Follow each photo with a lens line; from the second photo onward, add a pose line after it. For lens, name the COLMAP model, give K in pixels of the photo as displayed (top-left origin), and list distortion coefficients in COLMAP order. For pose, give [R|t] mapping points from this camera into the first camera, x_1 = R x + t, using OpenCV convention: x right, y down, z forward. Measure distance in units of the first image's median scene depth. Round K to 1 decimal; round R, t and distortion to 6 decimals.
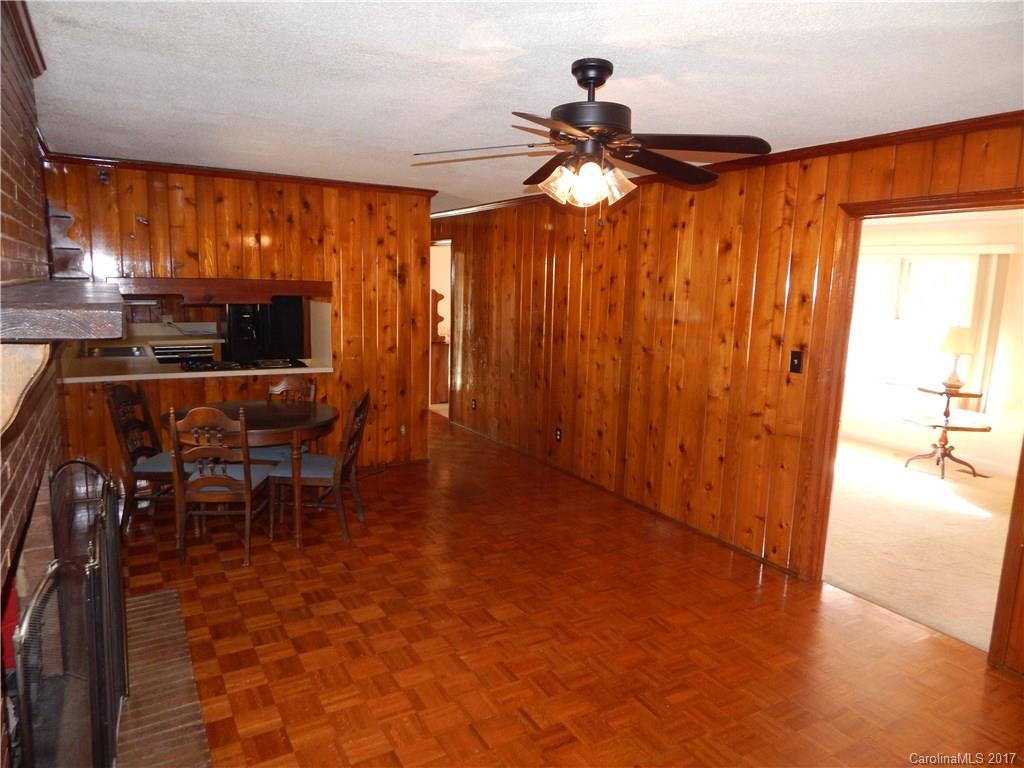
lens RADIAL K [[665.3, 0, 515.1], [0, 665.3, 374.5], [0, 0, 1]] dist [-0.008948, 0.001248]
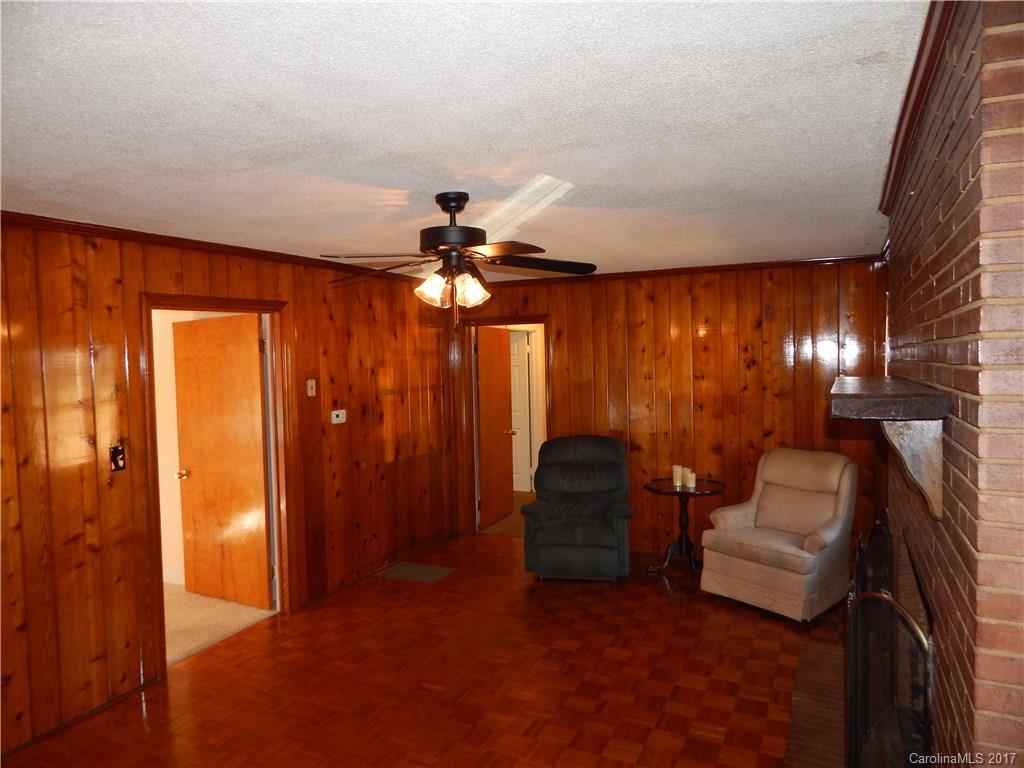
lens RADIAL K [[665.3, 0, 516.7], [0, 665.3, 381.6], [0, 0, 1]] dist [-0.008948, 0.001248]
pose [[-0.550811, -0.051069, 0.833066, -0.644304], [0.137769, 0.978871, 0.151098, -0.188955], [-0.823181, 0.197997, -0.532137, 1.046148]]
